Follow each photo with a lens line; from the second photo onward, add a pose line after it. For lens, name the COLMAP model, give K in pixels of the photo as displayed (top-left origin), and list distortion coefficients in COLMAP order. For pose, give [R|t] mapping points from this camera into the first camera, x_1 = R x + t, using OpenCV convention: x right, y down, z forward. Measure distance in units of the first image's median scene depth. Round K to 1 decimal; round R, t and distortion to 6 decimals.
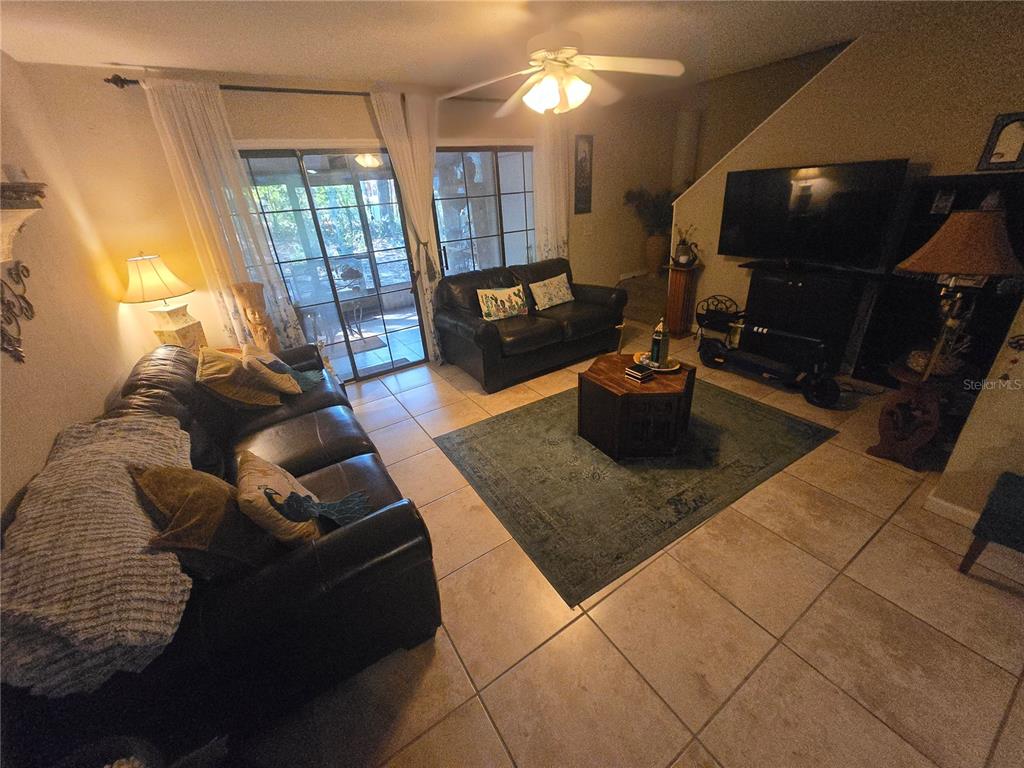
lens RADIAL K [[399.3, 0, 511.6], [0, 399.3, 379.8], [0, 0, 1]] dist [0.001980, 0.000329]
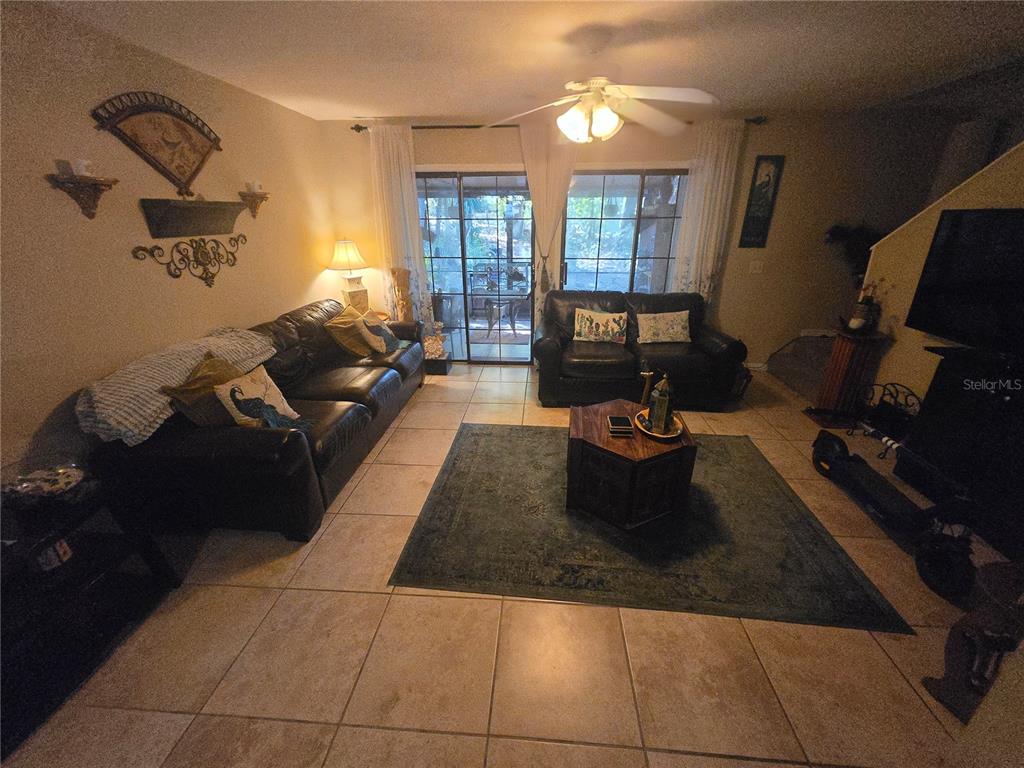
lens RADIAL K [[399.3, 0, 513.6], [0, 399.3, 379.7], [0, 0, 1]] dist [0.001980, 0.000329]
pose [[0.798110, 0.287507, -0.529490, 0.456224], [-0.303409, 0.951028, 0.059063, -0.076631], [0.520541, 0.113513, 0.846258, 0.093920]]
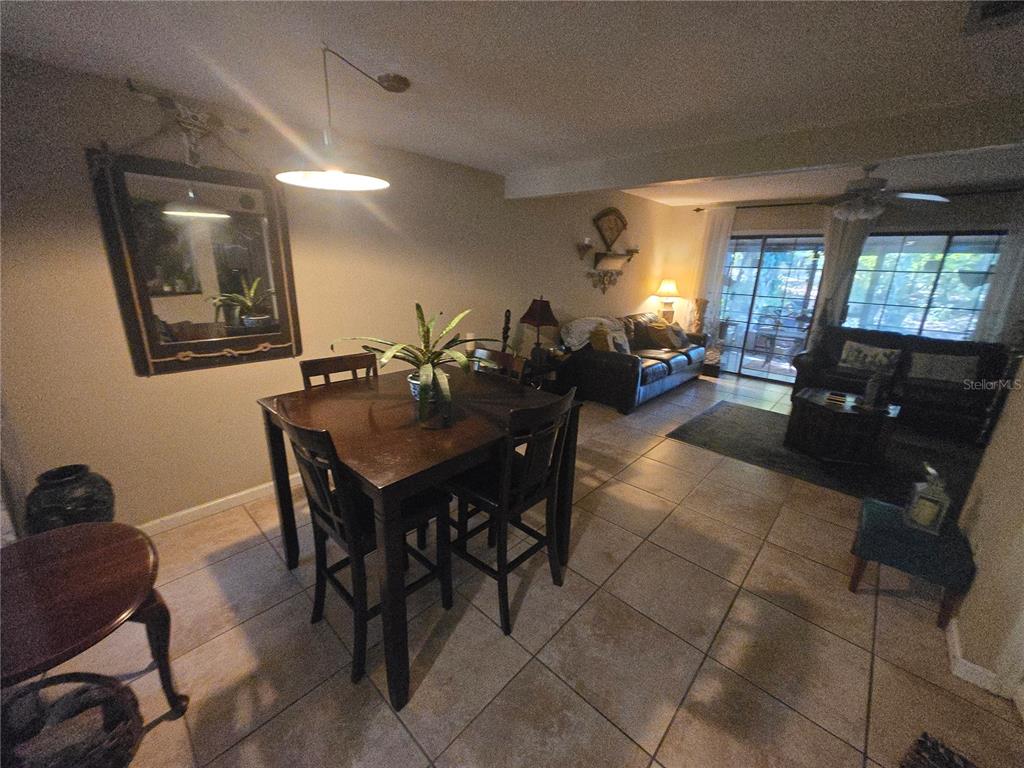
lens RADIAL K [[399.3, 0, 516.3], [0, 399.3, 382.7], [0, 0, 1]] dist [0.001980, 0.000329]
pose [[0.248413, 0.348654, -0.903732, 1.000172], [-0.455956, 0.865241, 0.208474, 0.119021], [0.854632, 0.360275, 0.373908, -0.356854]]
